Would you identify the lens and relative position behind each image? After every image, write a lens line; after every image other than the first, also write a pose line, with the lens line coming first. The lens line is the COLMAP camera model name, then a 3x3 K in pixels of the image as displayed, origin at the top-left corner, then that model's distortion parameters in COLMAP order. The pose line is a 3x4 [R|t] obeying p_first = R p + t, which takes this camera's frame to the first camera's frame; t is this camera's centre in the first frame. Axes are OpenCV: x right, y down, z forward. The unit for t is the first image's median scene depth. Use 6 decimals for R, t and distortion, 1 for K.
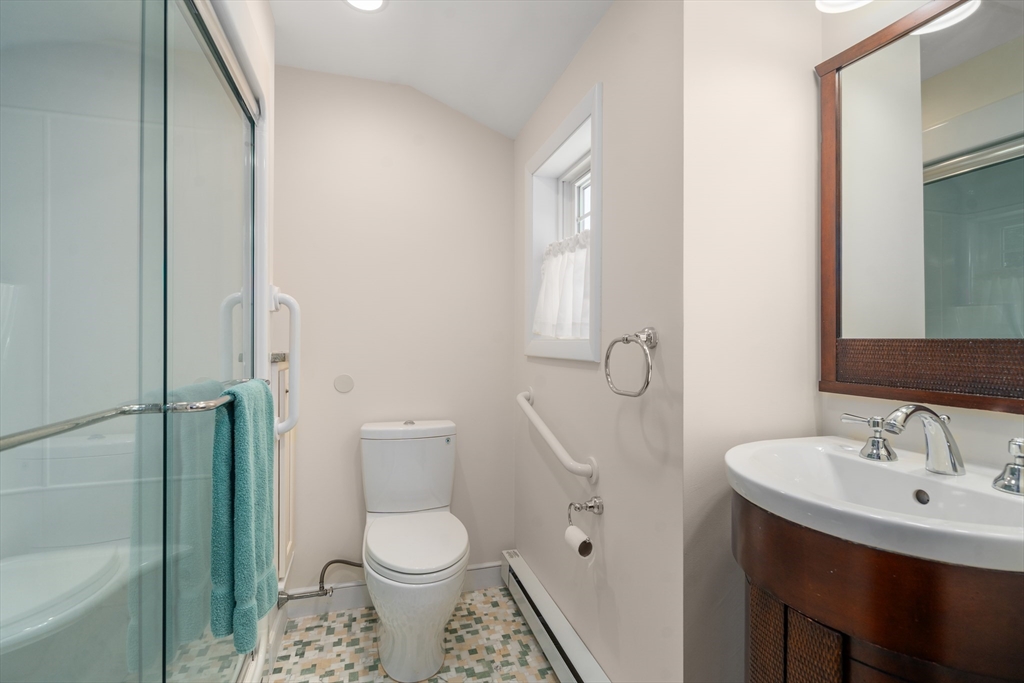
lens RADIAL K [[465.3, 0, 511.6], [0, 465.3, 341.2], [0, 0, 1]] dist [-0.003138, 0.001628]
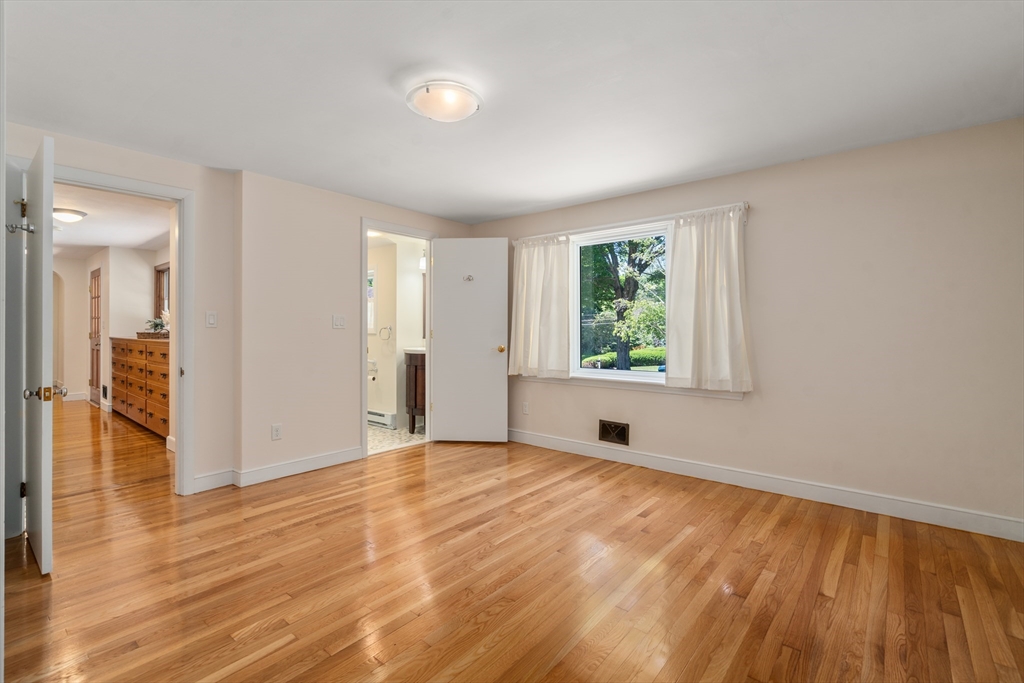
lens RADIAL K [[465.3, 0, 510.6], [0, 465.3, 336.1], [0, 0, 1]] dist [-0.003138, 0.001628]
pose [[0.836399, -0.006314, 0.548084, -1.179053], [0.002685, 0.999969, 0.007422, 0.041104], [-0.548114, -0.004736, 0.836390, -3.377753]]
